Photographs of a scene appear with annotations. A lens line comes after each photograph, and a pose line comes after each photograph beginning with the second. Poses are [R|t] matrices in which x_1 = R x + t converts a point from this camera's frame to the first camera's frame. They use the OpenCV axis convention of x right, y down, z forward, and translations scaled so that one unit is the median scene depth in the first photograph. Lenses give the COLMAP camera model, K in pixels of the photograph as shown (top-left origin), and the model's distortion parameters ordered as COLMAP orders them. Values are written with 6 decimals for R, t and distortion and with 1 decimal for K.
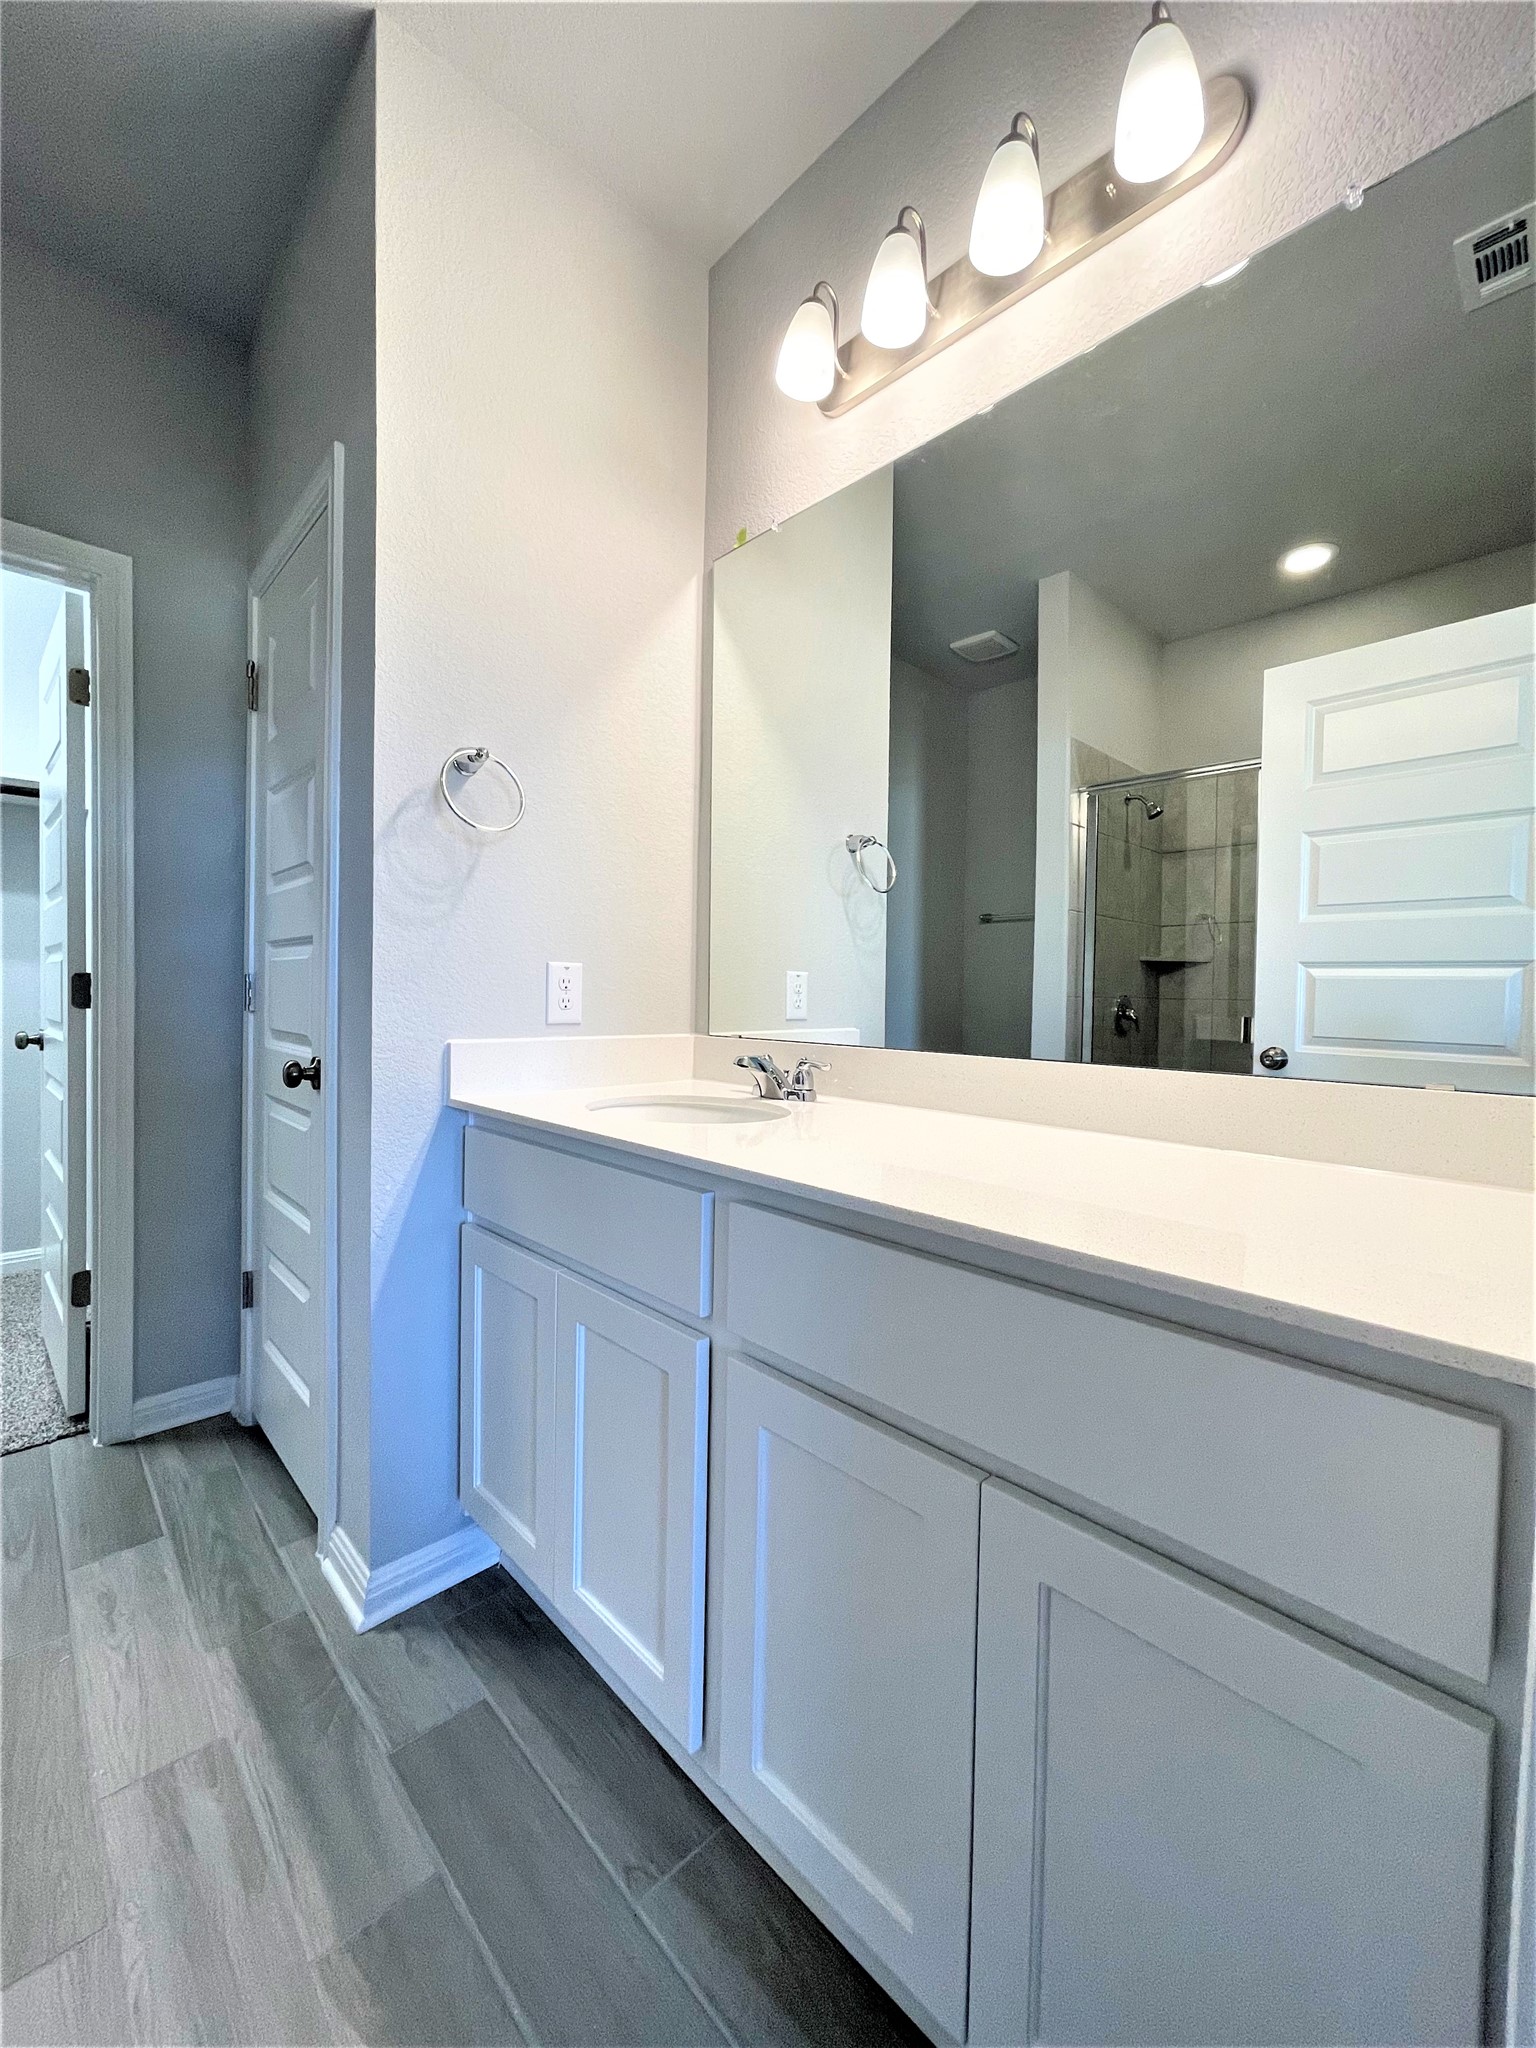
lens RADIAL K [[820.1, 0, 773.0], [0, 820.1, 1014.4], [0, 0, 1]] dist [-0.001622, -0.000919]
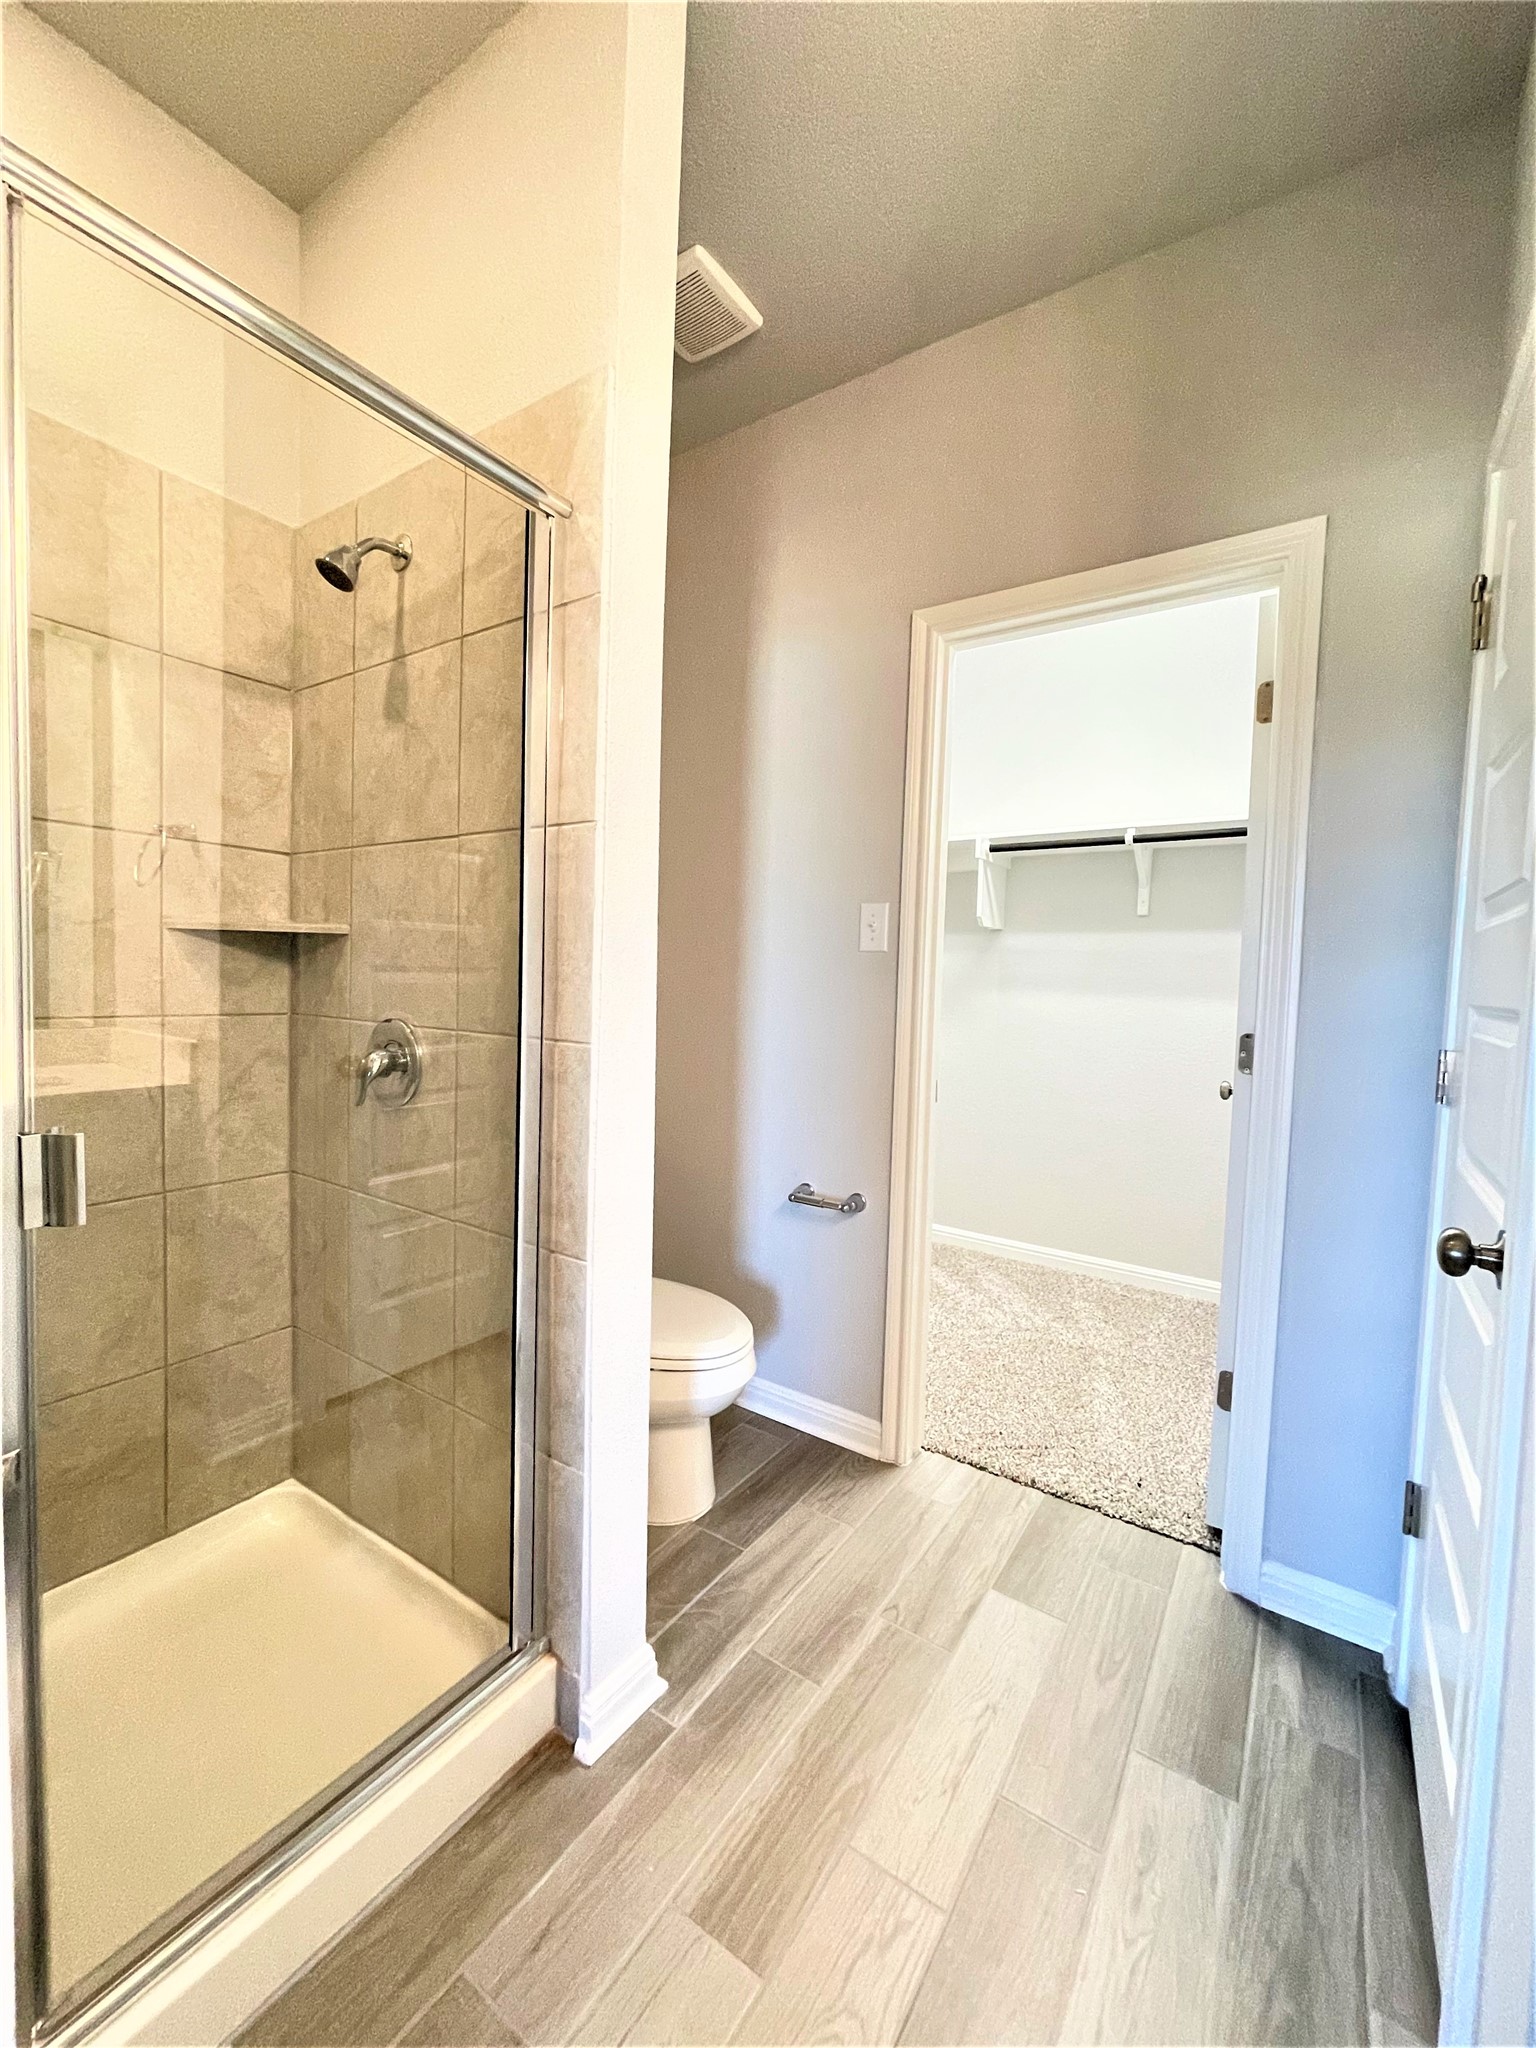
lens RADIAL K [[820.1, 0, 777.8], [0, 820.1, 1016.3], [0, 0, 1]] dist [-0.001622, -0.000919]
pose [[0.219880, 0.036184, -0.974856, -0.110100], [-0.049297, 0.998447, 0.025940, -0.069441], [0.974281, 0.042354, 0.221322, 0.328506]]
